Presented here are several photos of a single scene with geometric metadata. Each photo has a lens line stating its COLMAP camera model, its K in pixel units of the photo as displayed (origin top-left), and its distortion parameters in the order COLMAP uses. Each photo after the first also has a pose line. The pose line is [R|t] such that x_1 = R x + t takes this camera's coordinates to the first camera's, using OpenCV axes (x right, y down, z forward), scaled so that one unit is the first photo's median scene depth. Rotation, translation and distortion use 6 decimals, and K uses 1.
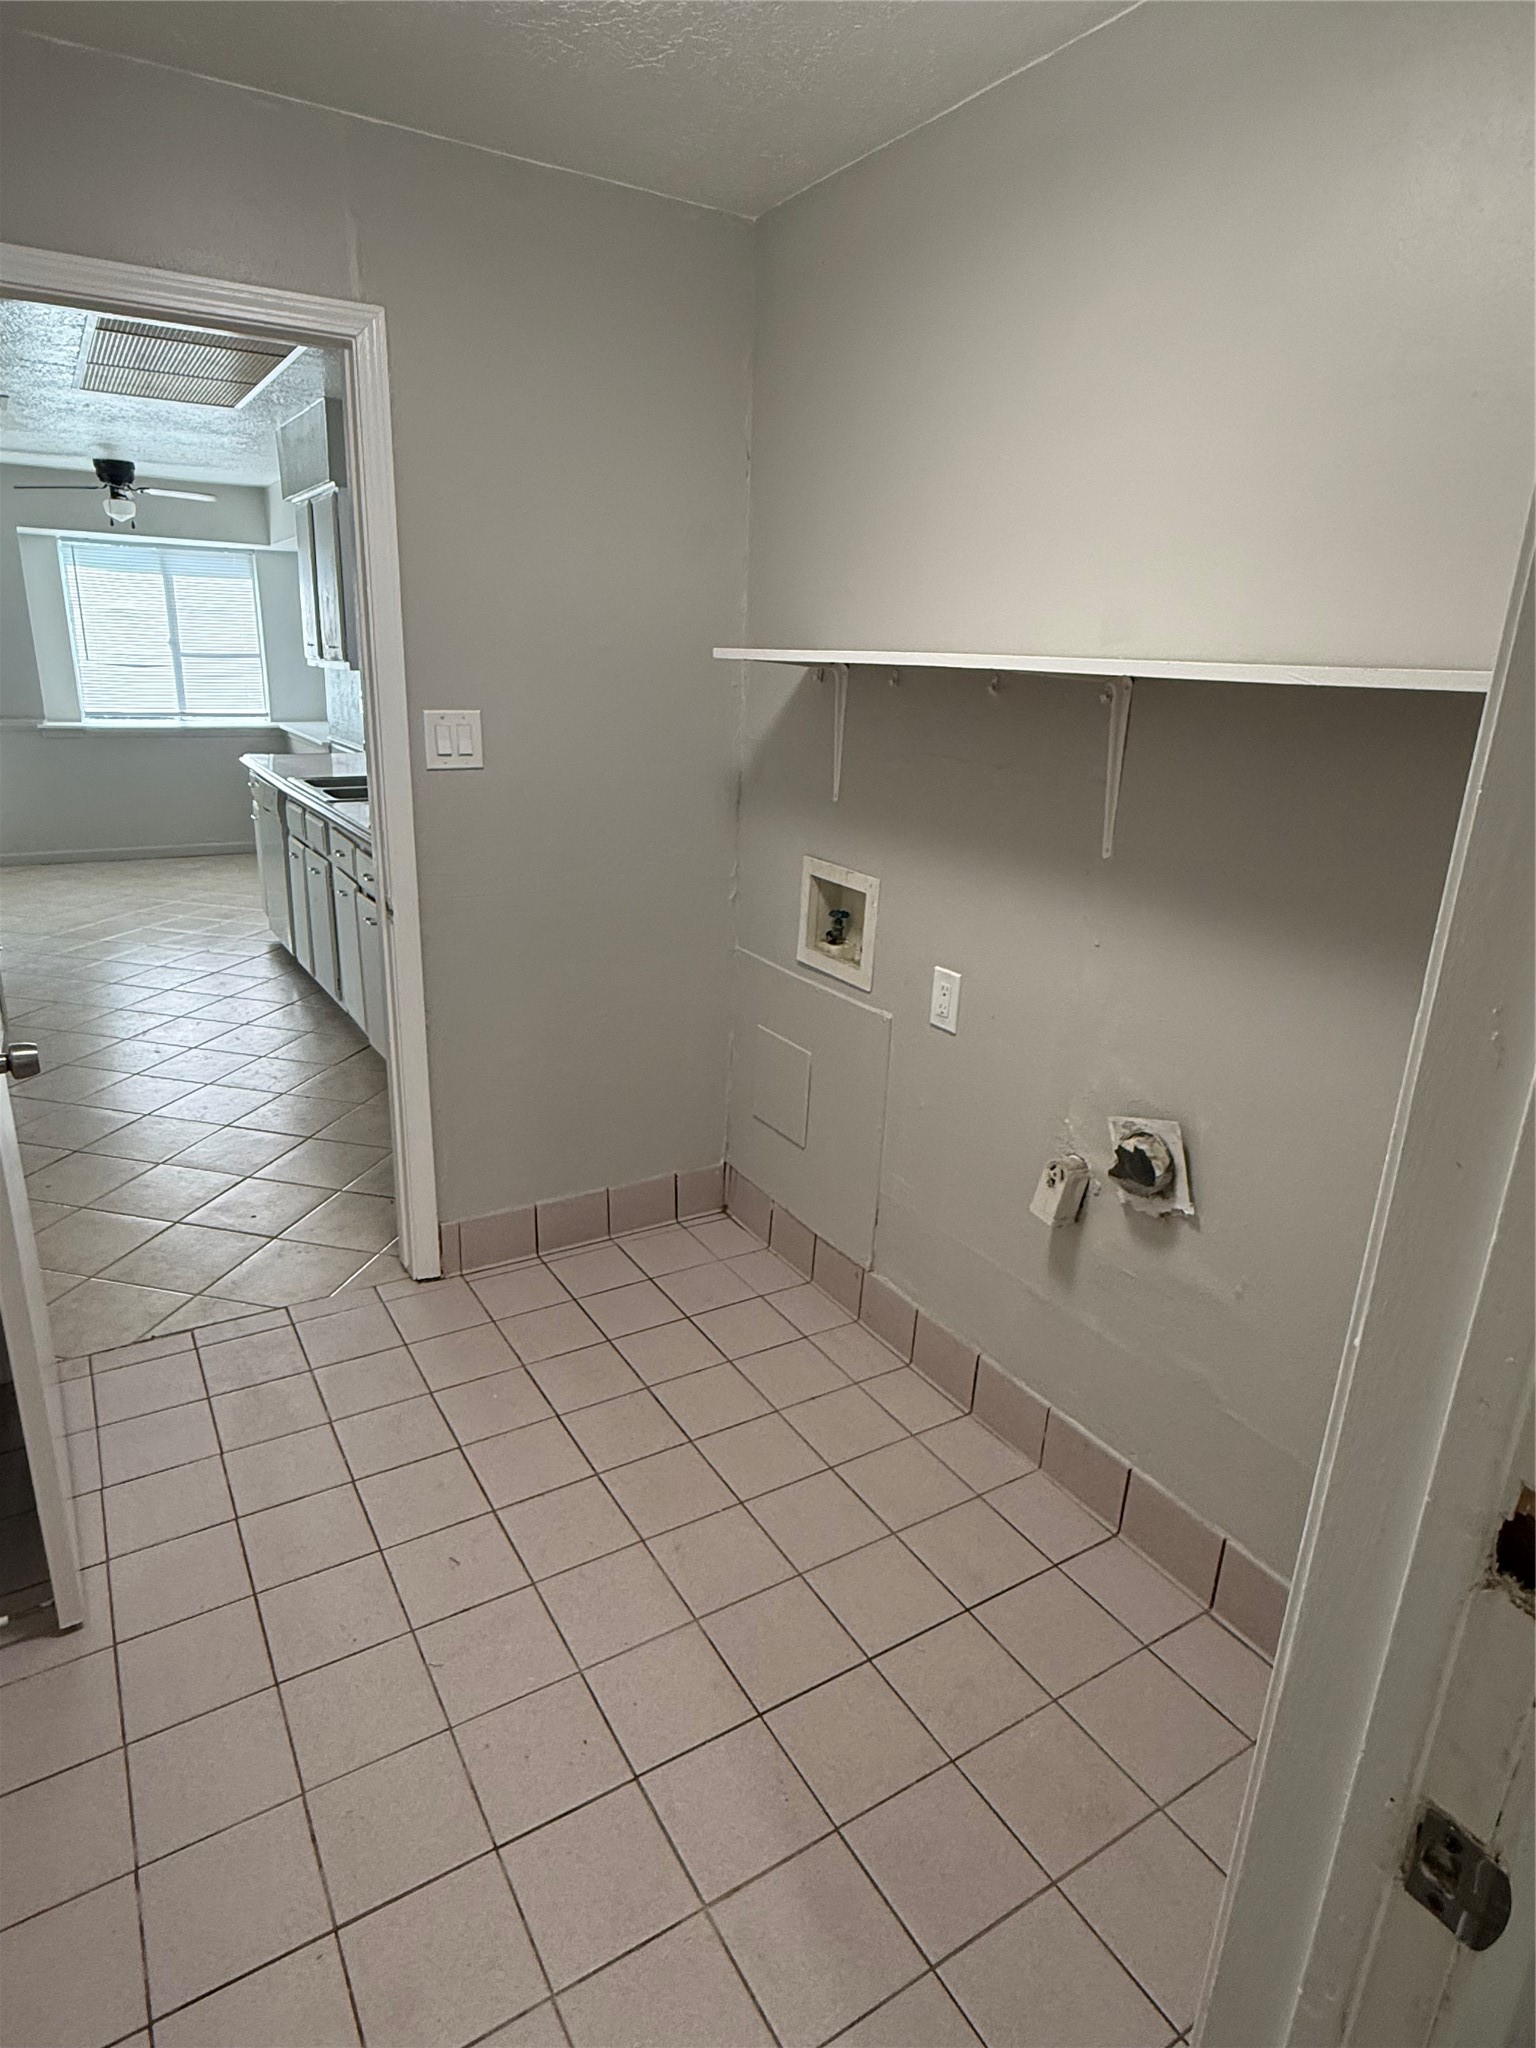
lens RADIAL K [[1157.8, 0, 764.2], [0, 1157.8, 1028.7], [0, 0, 1]] dist [-0.003379, -0.000039]
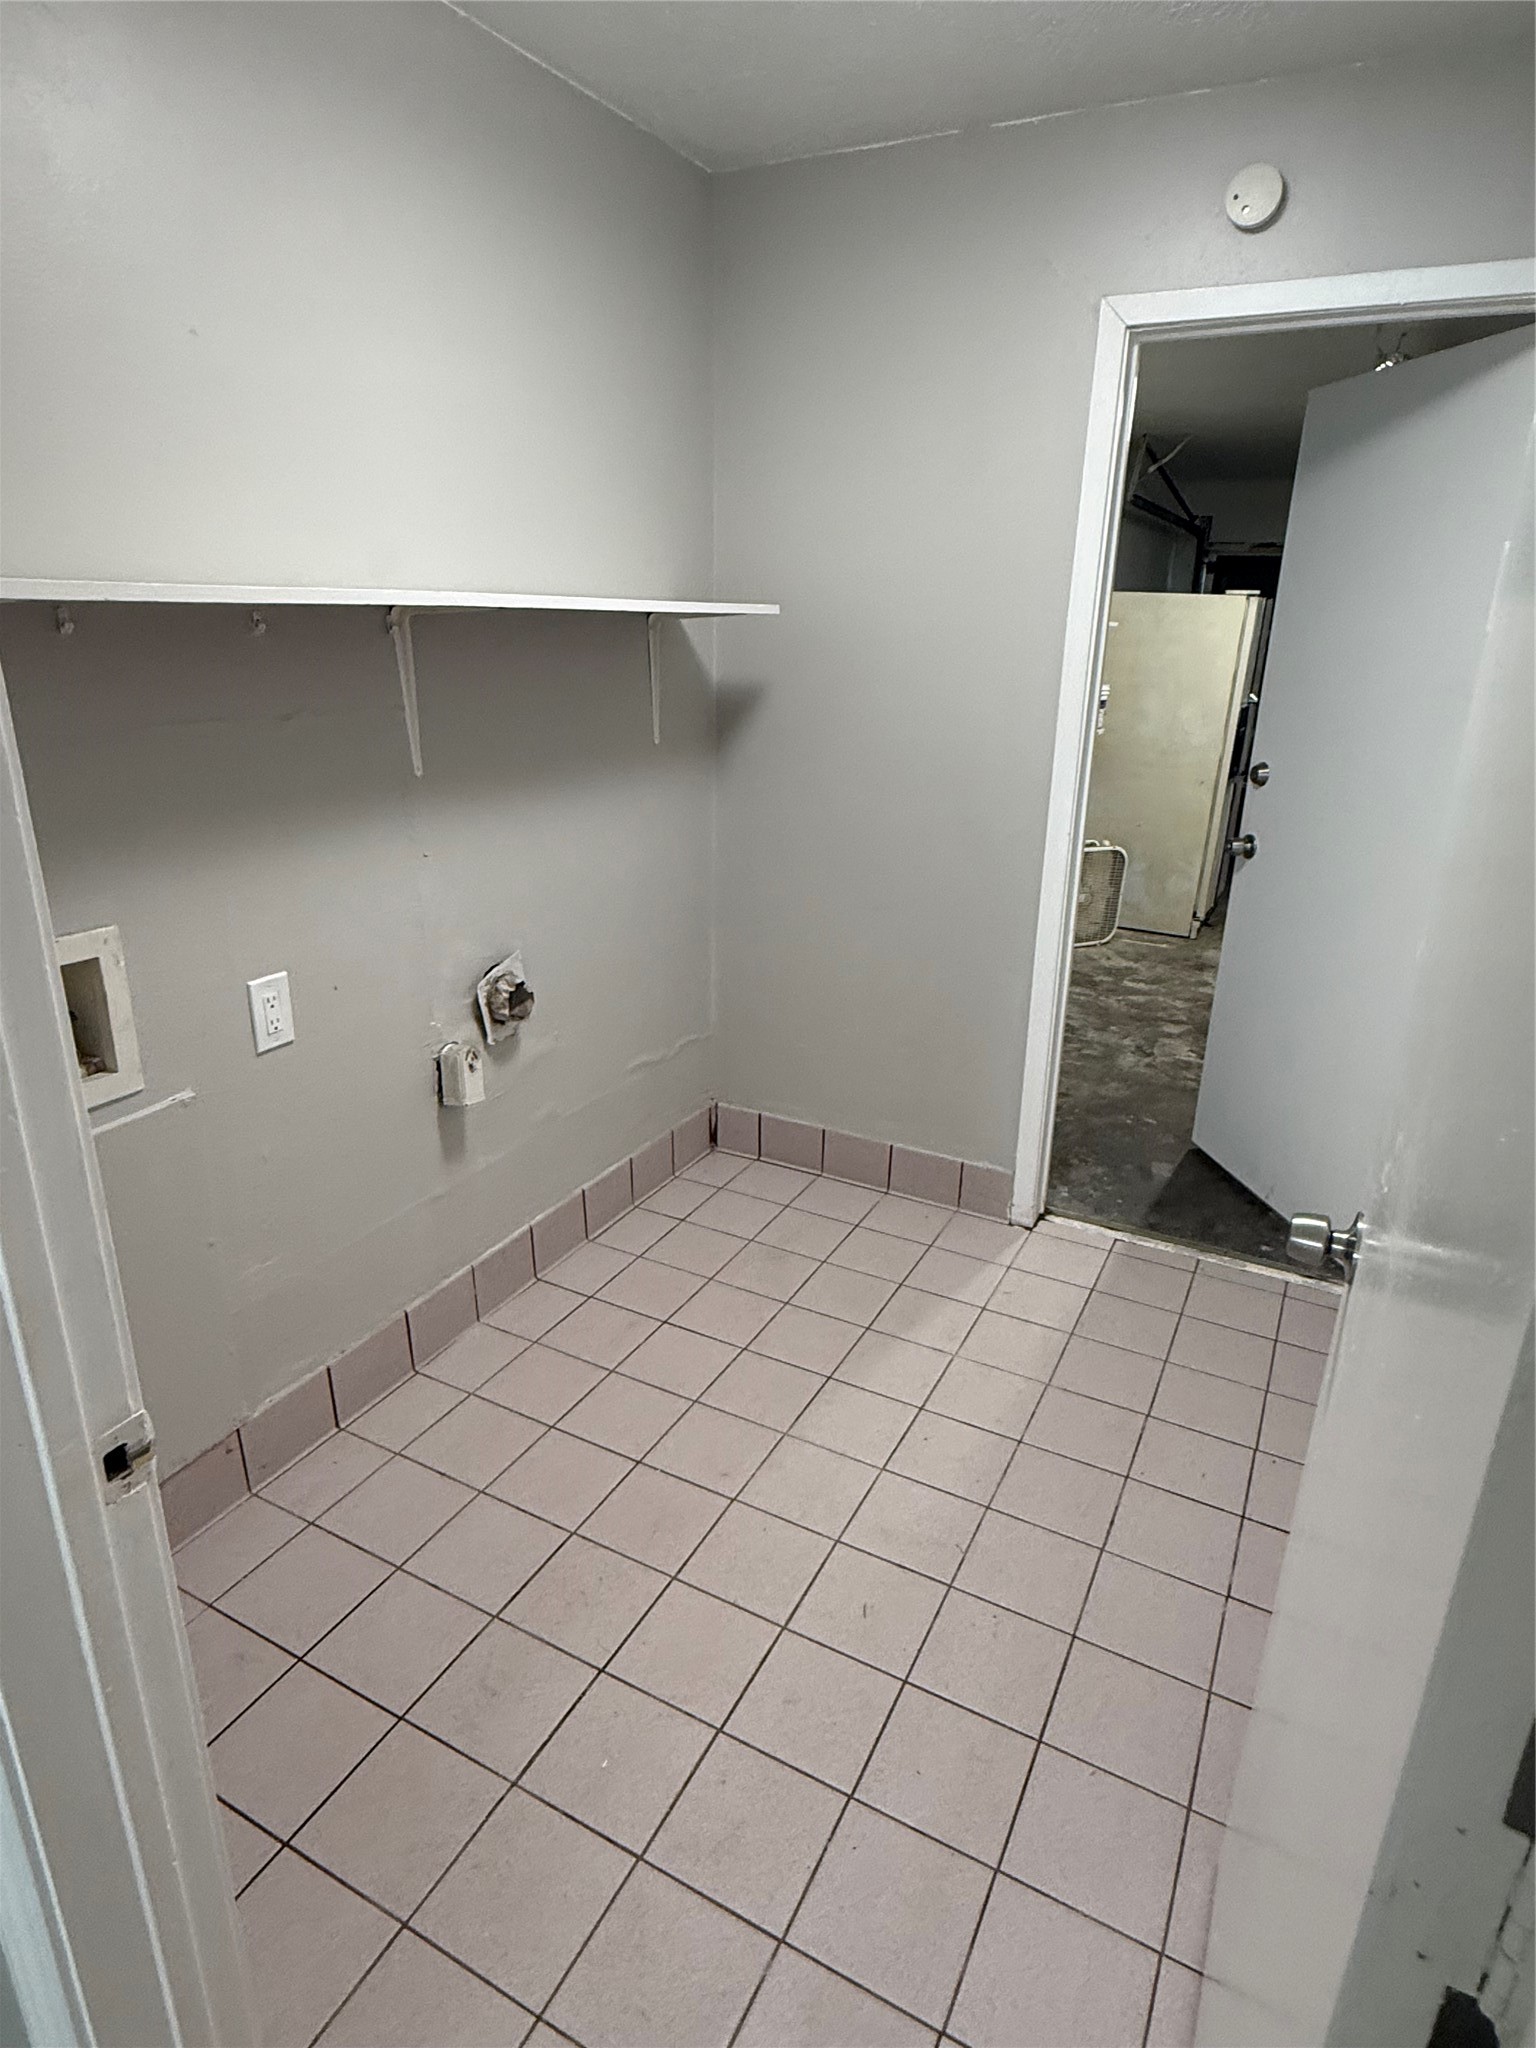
lens RADIAL K [[1157.8, 0, 768.2], [0, 1157.8, 1019.7], [0, 0, 1]] dist [-0.003379, -0.000039]
pose [[-0.507324, -0.338539, 0.792473, -0.711581], [0.220502, 0.837993, 0.499145, -0.372262], [-0.833067, 0.427970, -0.350486, 1.053916]]
